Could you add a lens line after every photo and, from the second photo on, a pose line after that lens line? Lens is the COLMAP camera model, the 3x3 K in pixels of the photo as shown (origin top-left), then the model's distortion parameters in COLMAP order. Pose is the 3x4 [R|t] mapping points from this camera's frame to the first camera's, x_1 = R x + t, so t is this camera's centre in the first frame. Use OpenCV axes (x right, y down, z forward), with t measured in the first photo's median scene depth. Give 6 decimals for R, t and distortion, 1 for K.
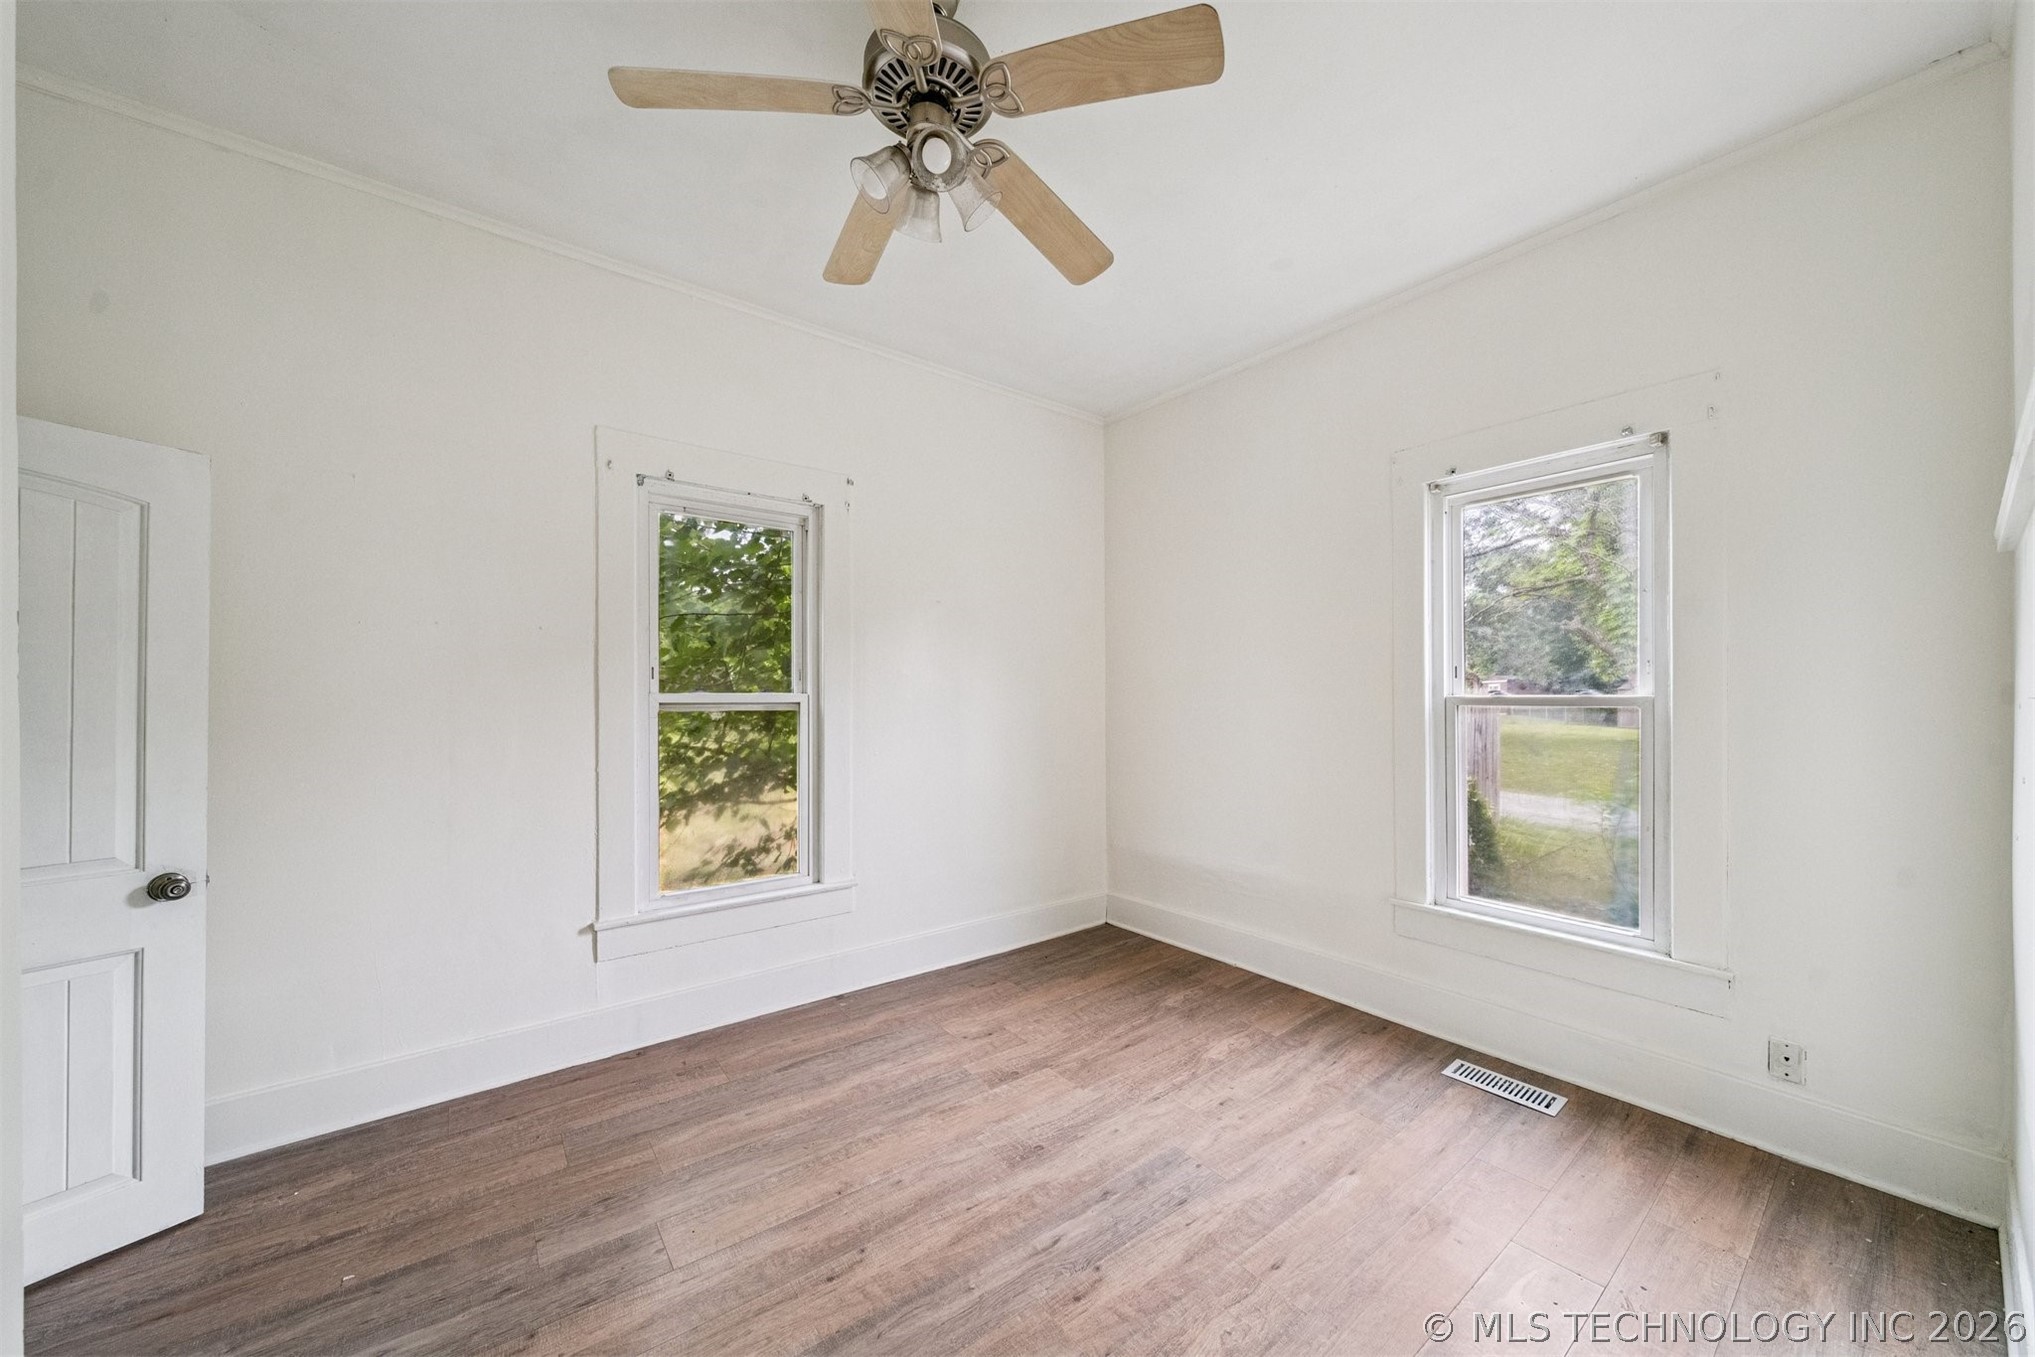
lens RADIAL K [[725.2, 0, 1024.4], [0, 725.2, 704.3], [0, 0, 1]] dist [0.000899, -0.000019]
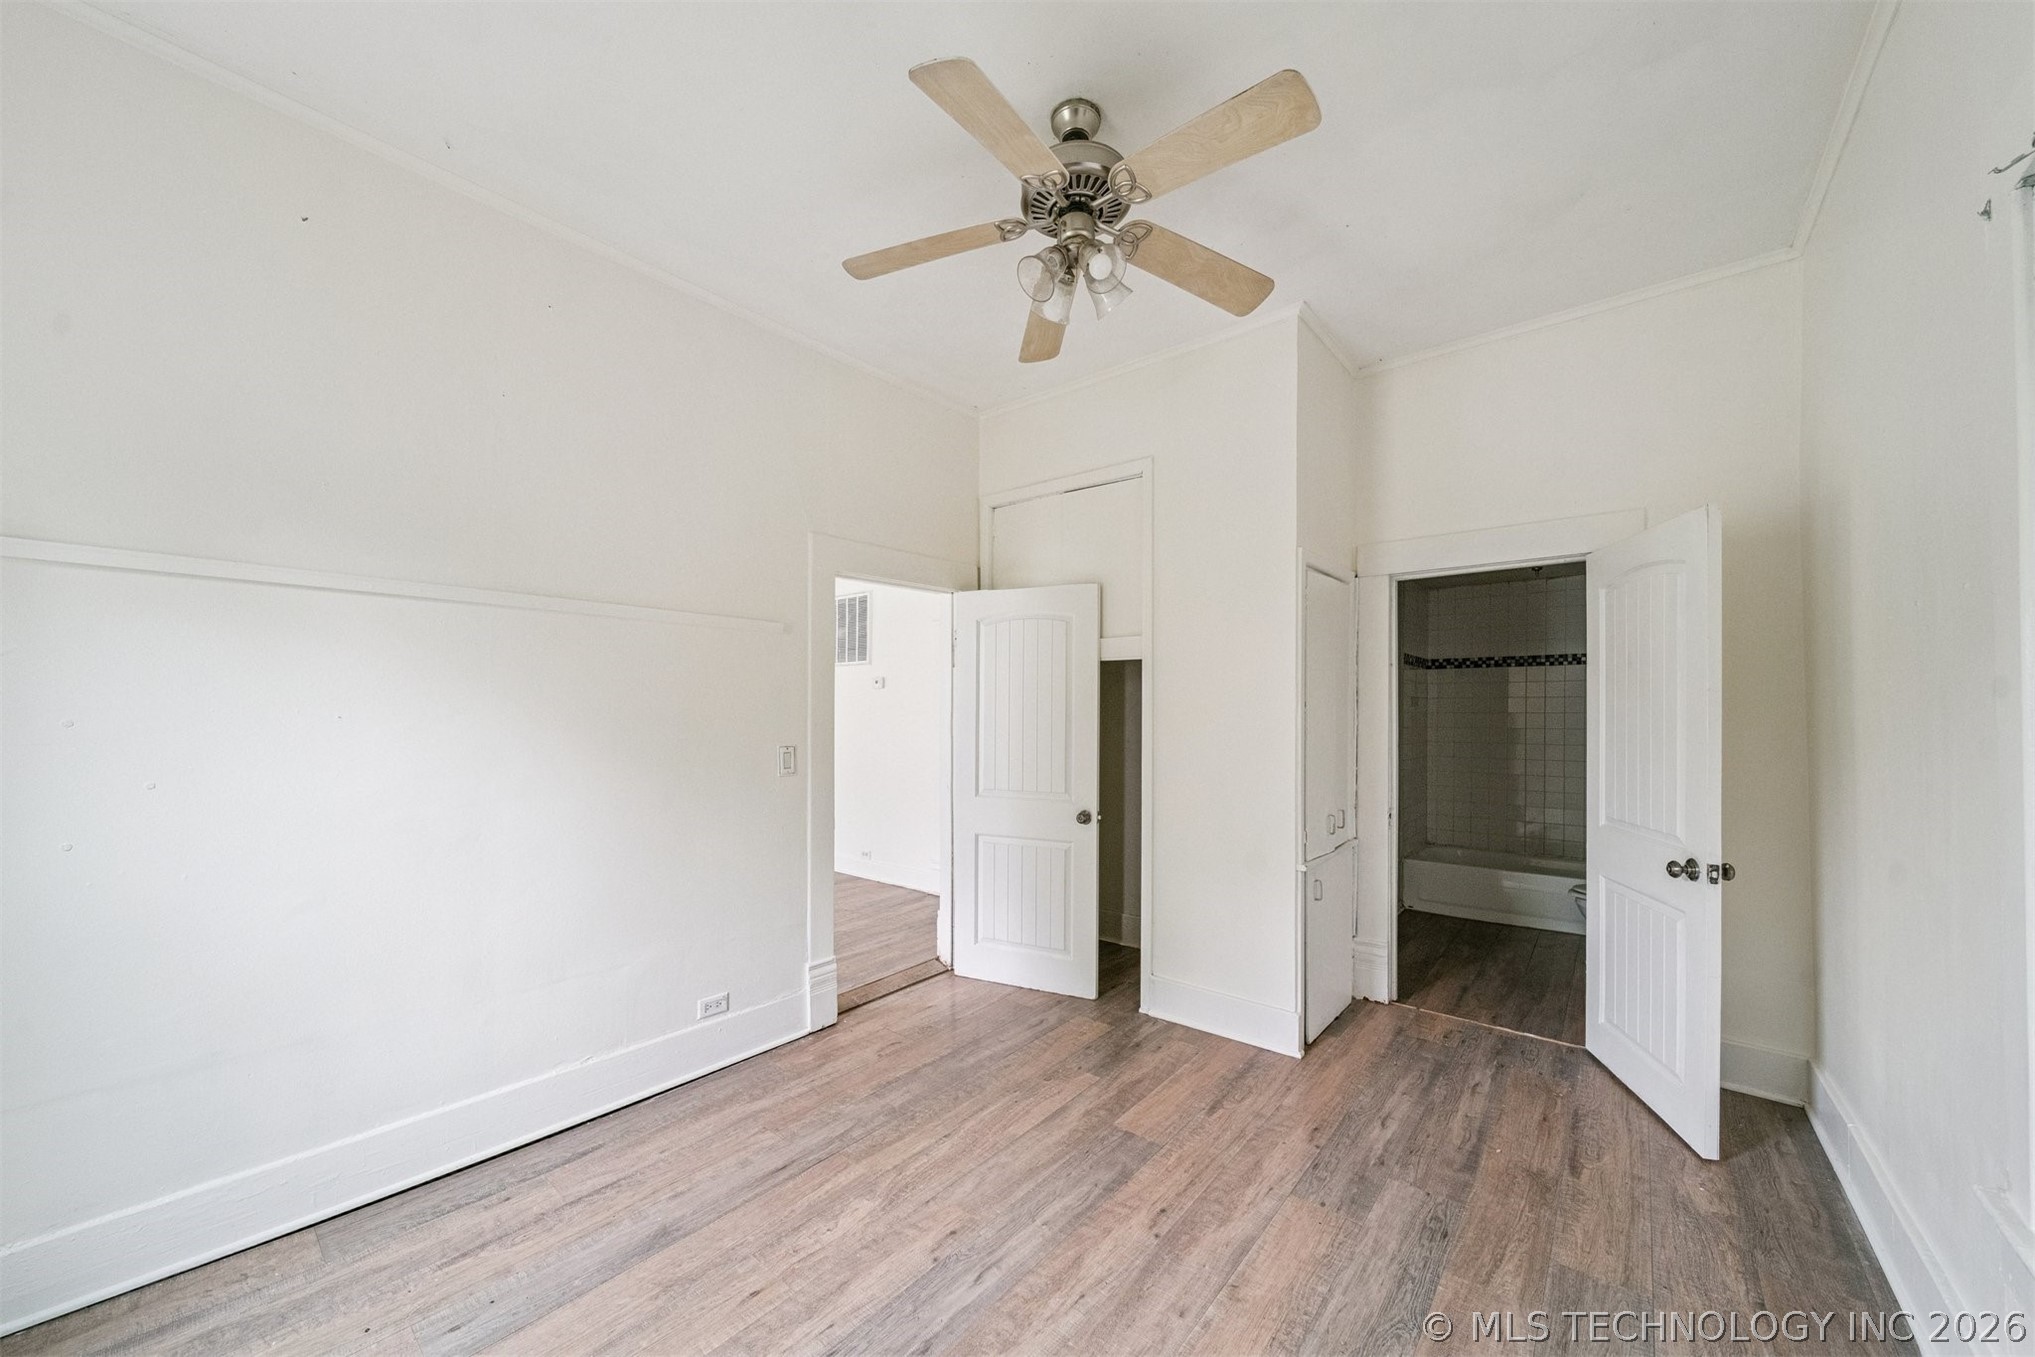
lens RADIAL K [[725.2, 0, 1024.4], [0, 725.2, 704.3], [0, 0, 1]] dist [0.000899, -0.000019]
pose [[-0.974925, -0.002413, -0.222520, 0.202789], [-0.000233, 0.999952, -0.009822, -0.016721], [0.222533, -0.009524, -0.974879, 1.981206]]
